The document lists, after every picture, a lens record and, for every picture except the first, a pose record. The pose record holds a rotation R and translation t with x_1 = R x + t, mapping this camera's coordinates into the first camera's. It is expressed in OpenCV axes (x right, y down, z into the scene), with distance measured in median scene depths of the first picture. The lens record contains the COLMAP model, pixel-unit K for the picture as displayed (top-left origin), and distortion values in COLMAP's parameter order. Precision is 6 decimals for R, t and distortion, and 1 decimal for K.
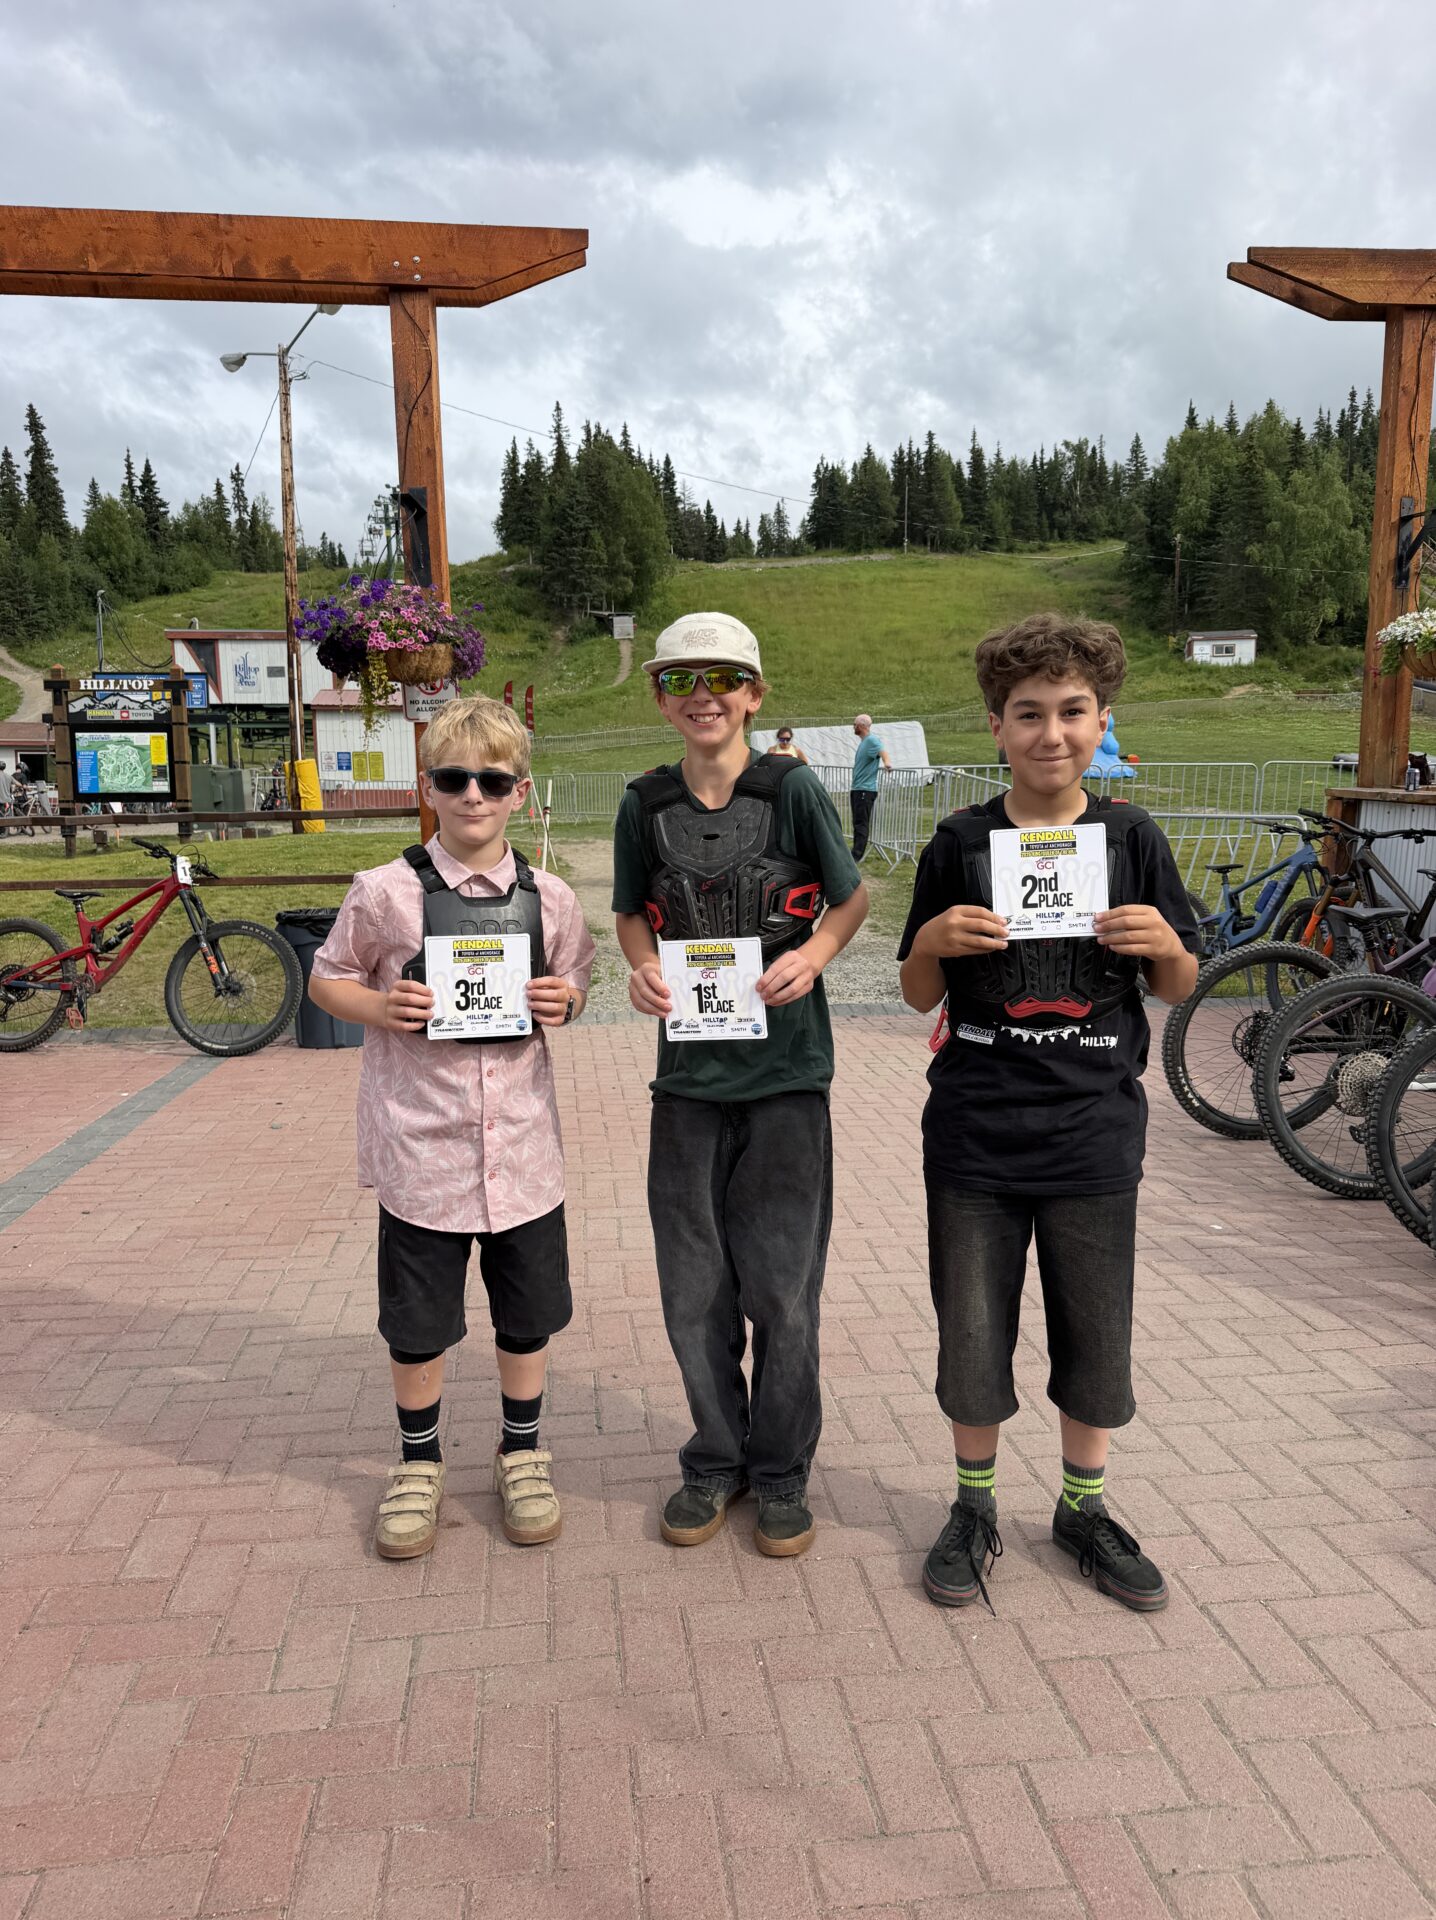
lens RADIAL K [[1362.3, 0, 715.6], [0, 1362.3, 968.0], [0, 0, 1]] dist [0.071653, -0.121069]
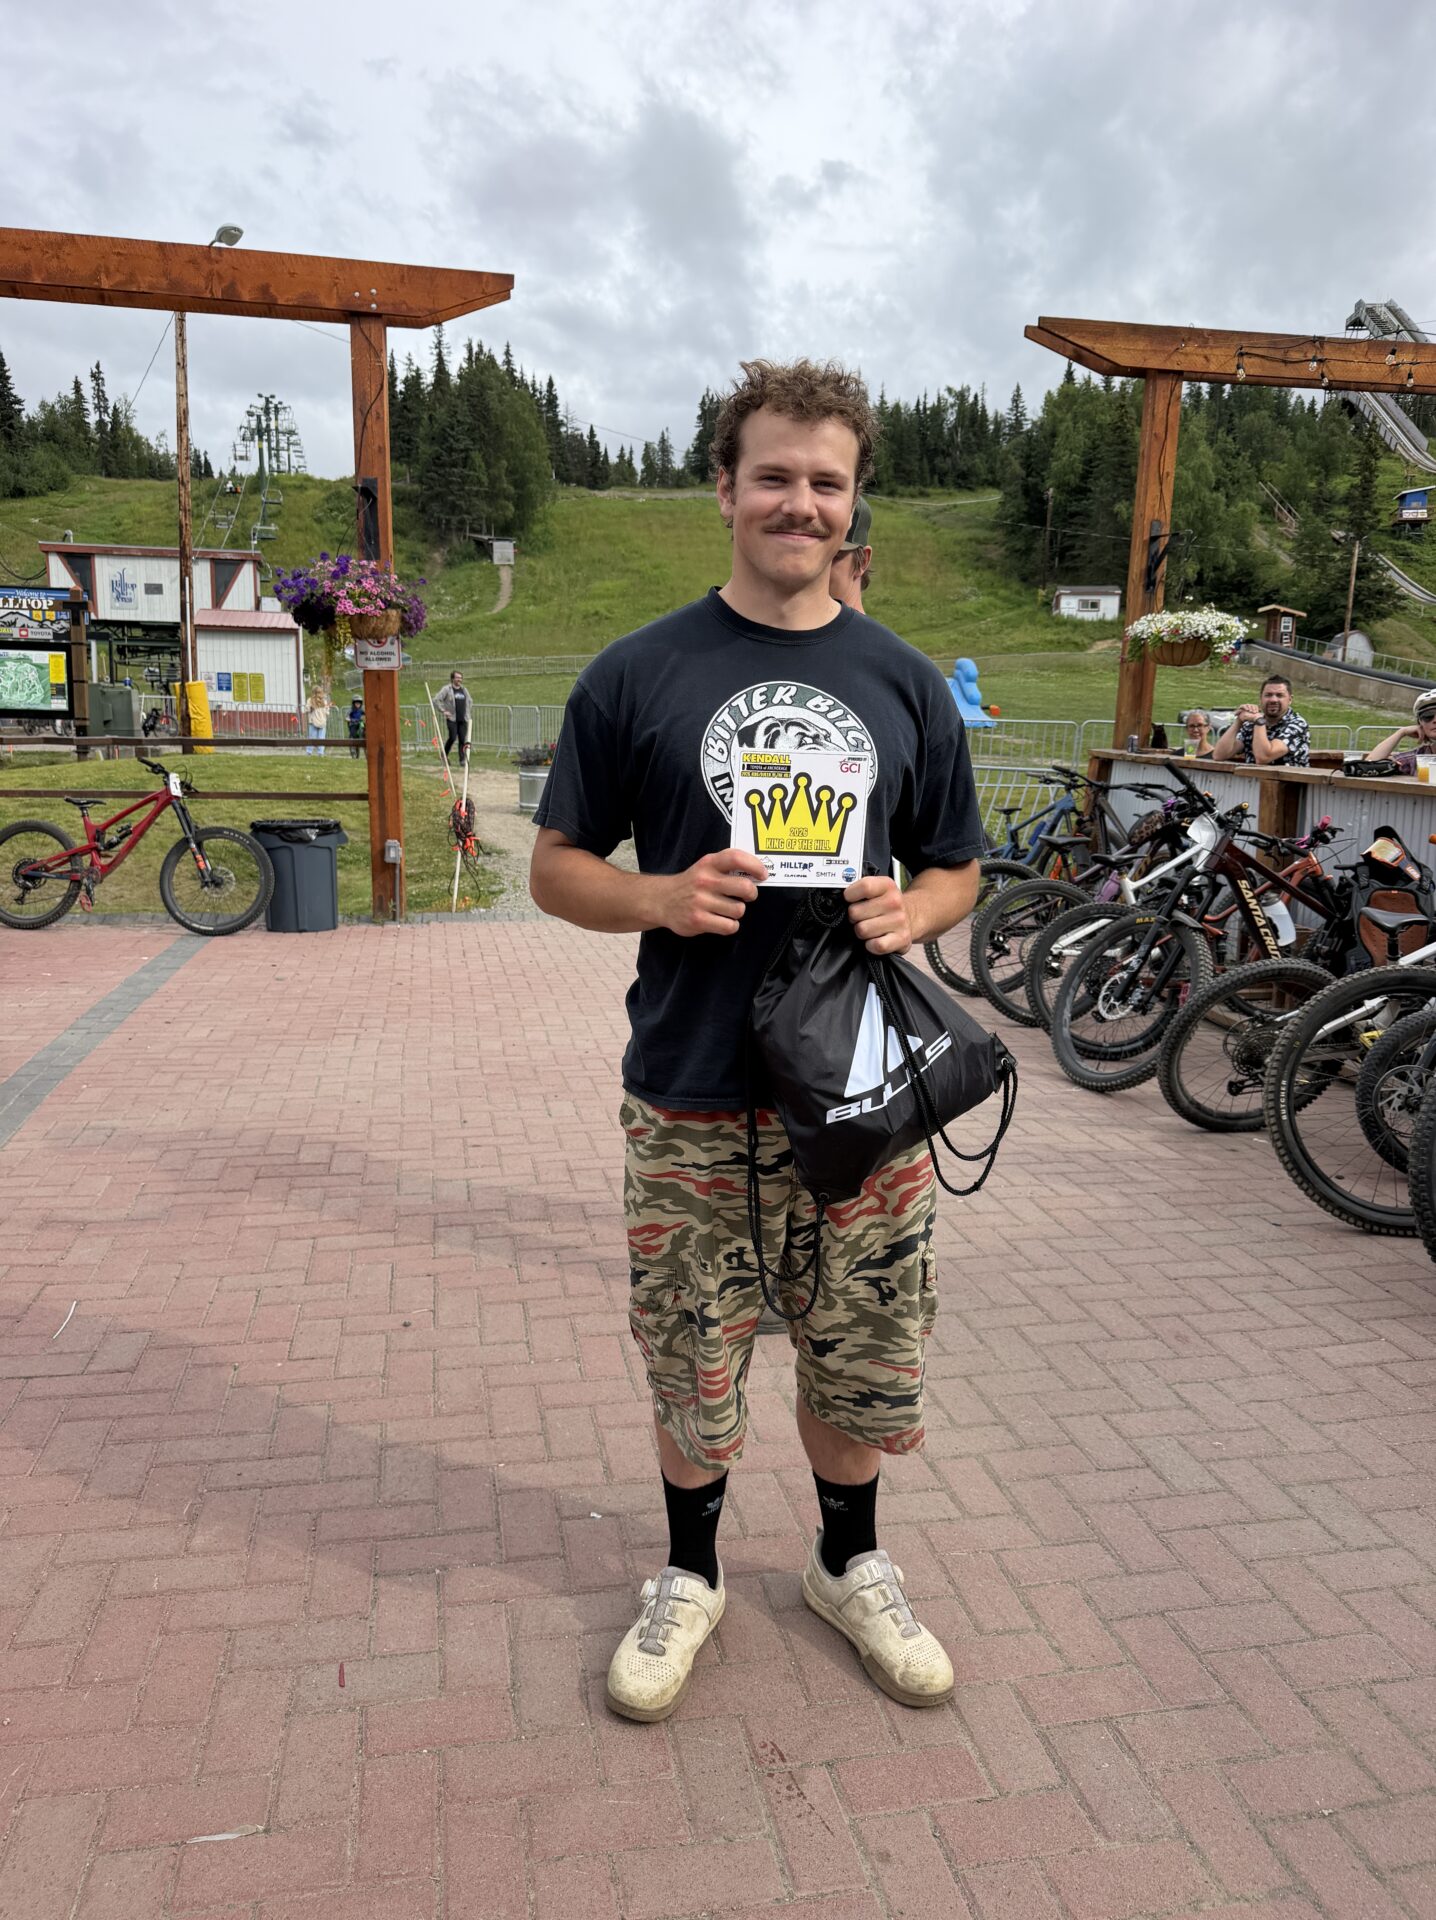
lens RADIAL K [[1348.7, 0, 713.1], [0, 1348.7, 970.3], [0, 0, 1]] dist [0.070118, -0.128437]
pose [[0.995690, 0.018813, 0.090811, -0.006169], [-0.023277, 0.998560, 0.048343, 0.011000], [-0.089770, -0.050248, 0.994694, -0.117088]]
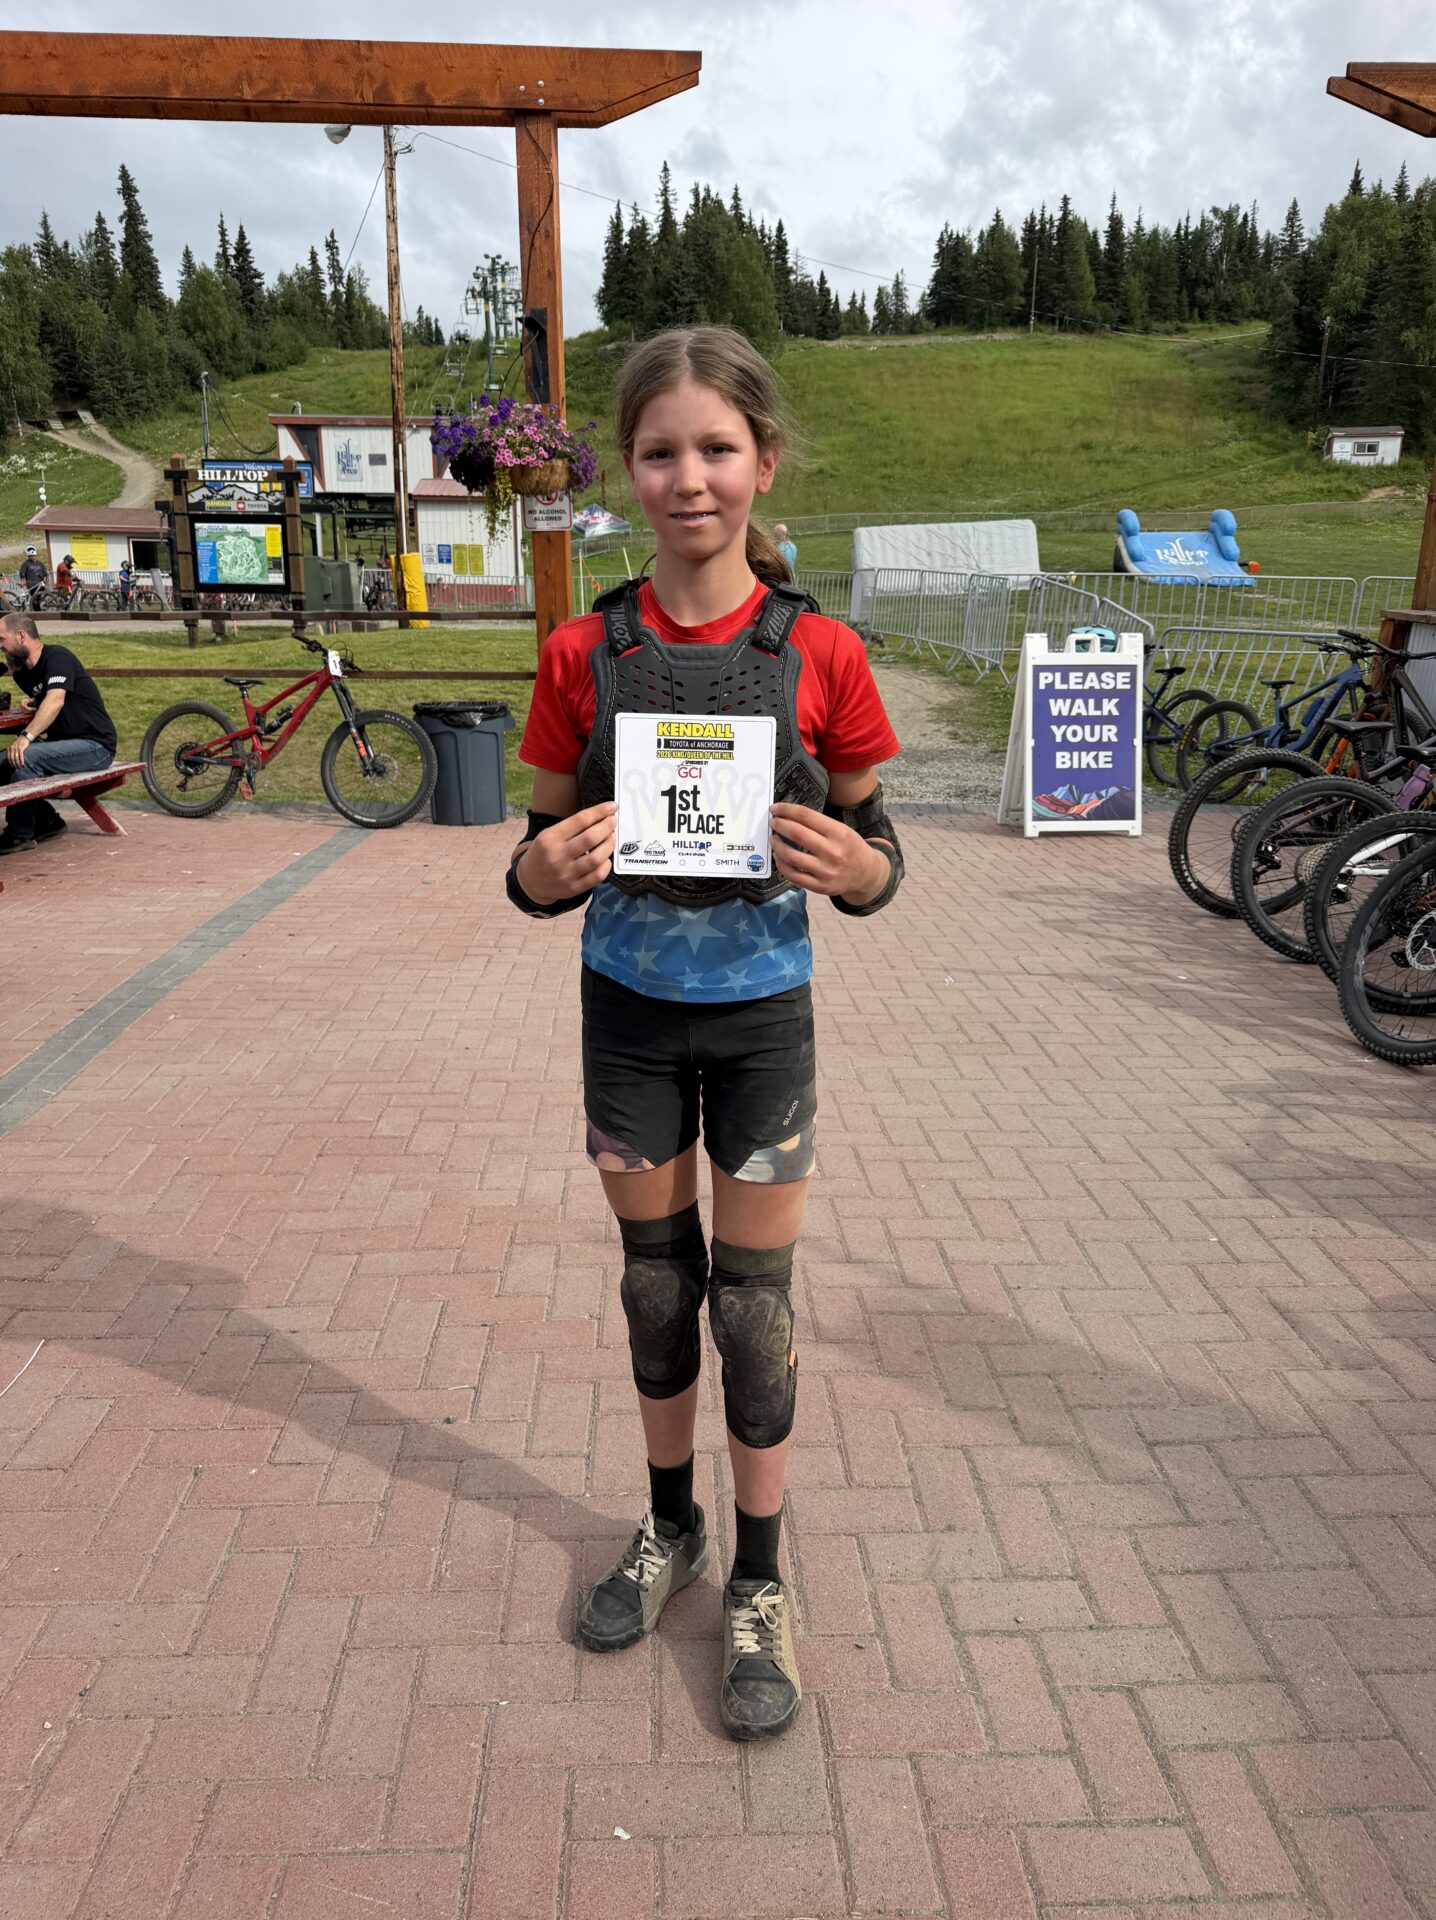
lens RADIAL K [[1369.4, 0, 716.2], [0, 1369.4, 973.6], [0, 0, 1]] dist [0.002141, -0.004110]
pose [[0.997267, 0.038588, -0.063000, 0.005225], [-0.029086, 0.988956, 0.145324, 0.004181], [0.067912, -0.143095, 0.987376, -0.061090]]
